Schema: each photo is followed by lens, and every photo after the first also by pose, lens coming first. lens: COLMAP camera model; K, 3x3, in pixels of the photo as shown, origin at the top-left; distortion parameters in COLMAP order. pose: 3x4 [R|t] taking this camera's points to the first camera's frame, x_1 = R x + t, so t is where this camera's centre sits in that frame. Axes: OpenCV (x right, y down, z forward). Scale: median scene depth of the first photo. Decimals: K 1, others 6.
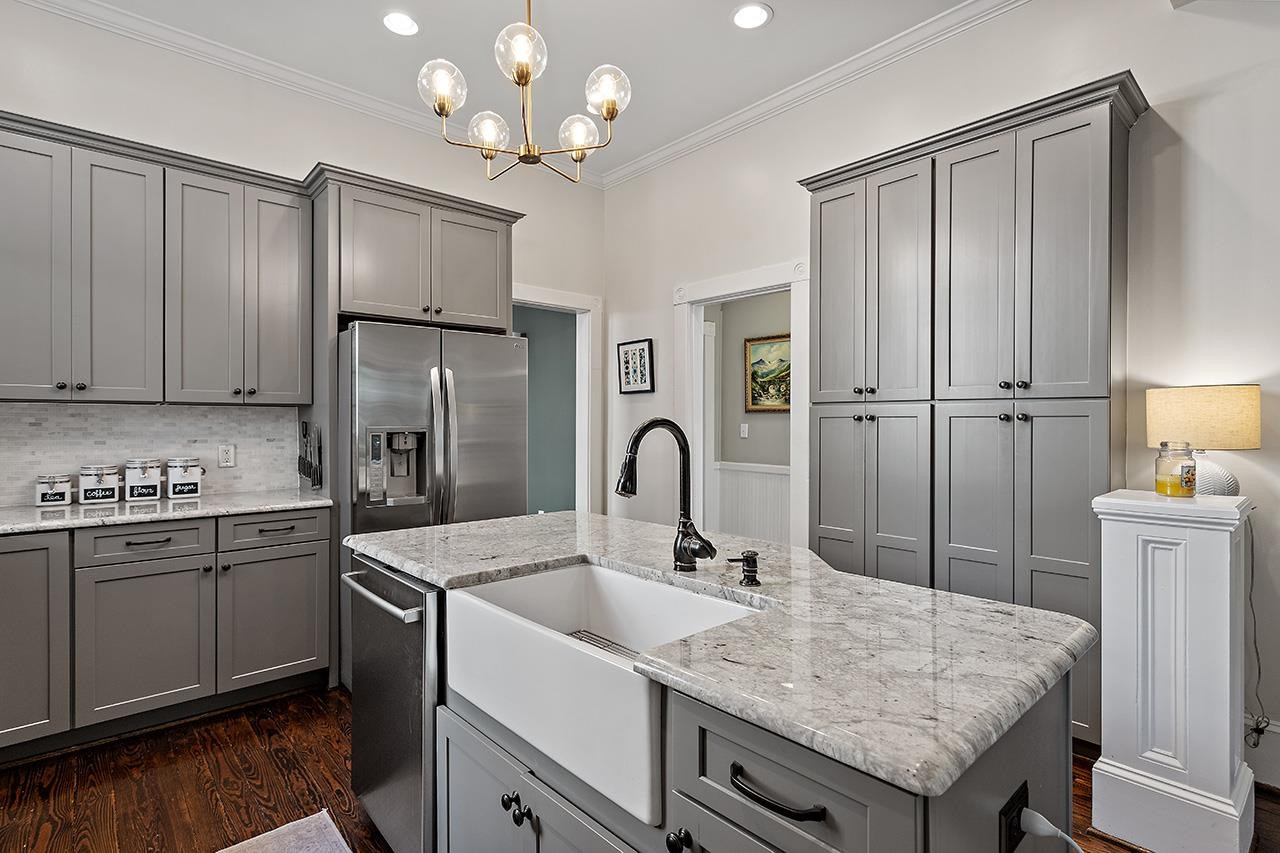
lens RADIAL K [[655.1, 0, 623.1], [0, 655.1, 426.7], [0, 0, 1]] dist [0.003401, 0.001887]
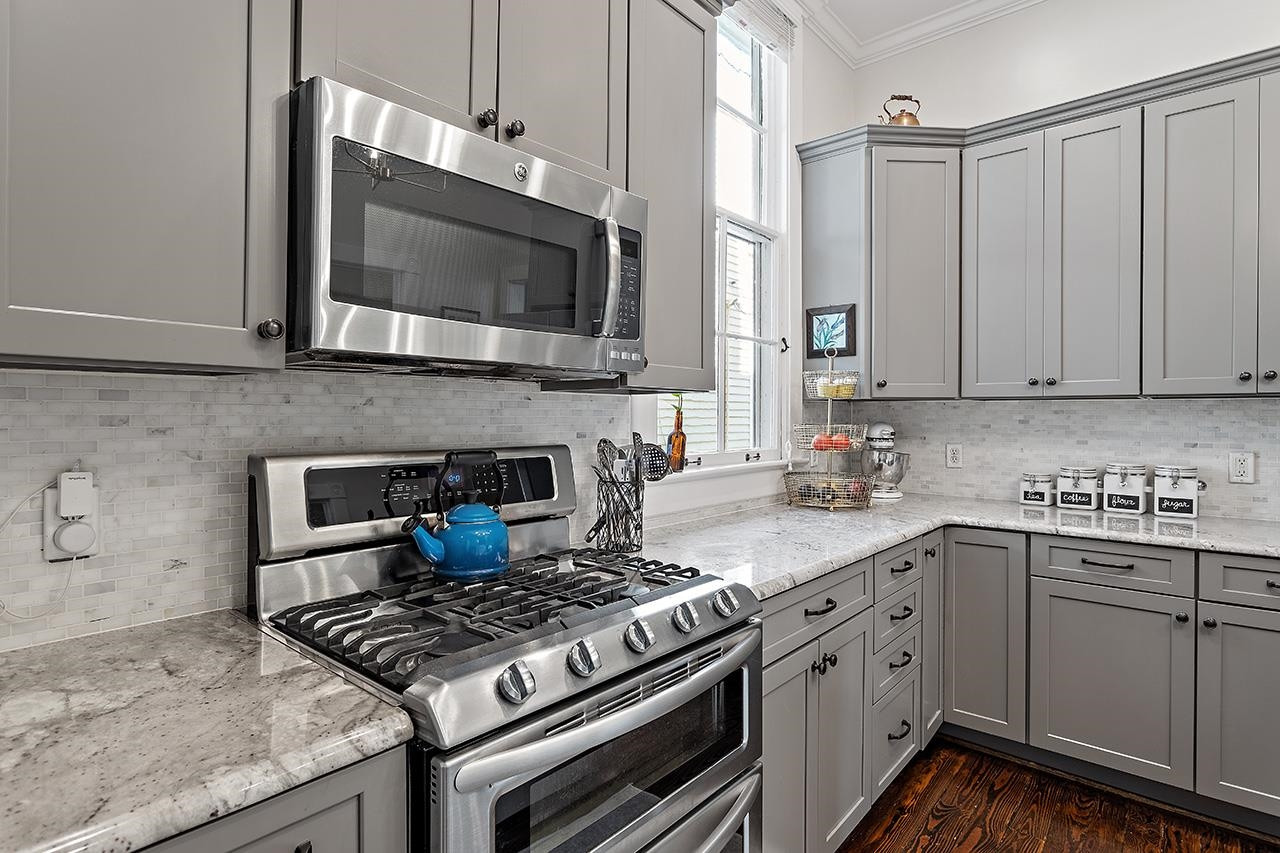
lens RADIAL K [[655.1, 0, 623.1], [0, 655.1, 426.7], [0, 0, 1]] dist [0.003401, 0.001887]
pose [[0.154140, 0.014257, -0.987946, 0.001647], [-0.008422, 0.999879, 0.013116, -0.004007], [0.988013, 0.006299, 0.154242, 0.240860]]
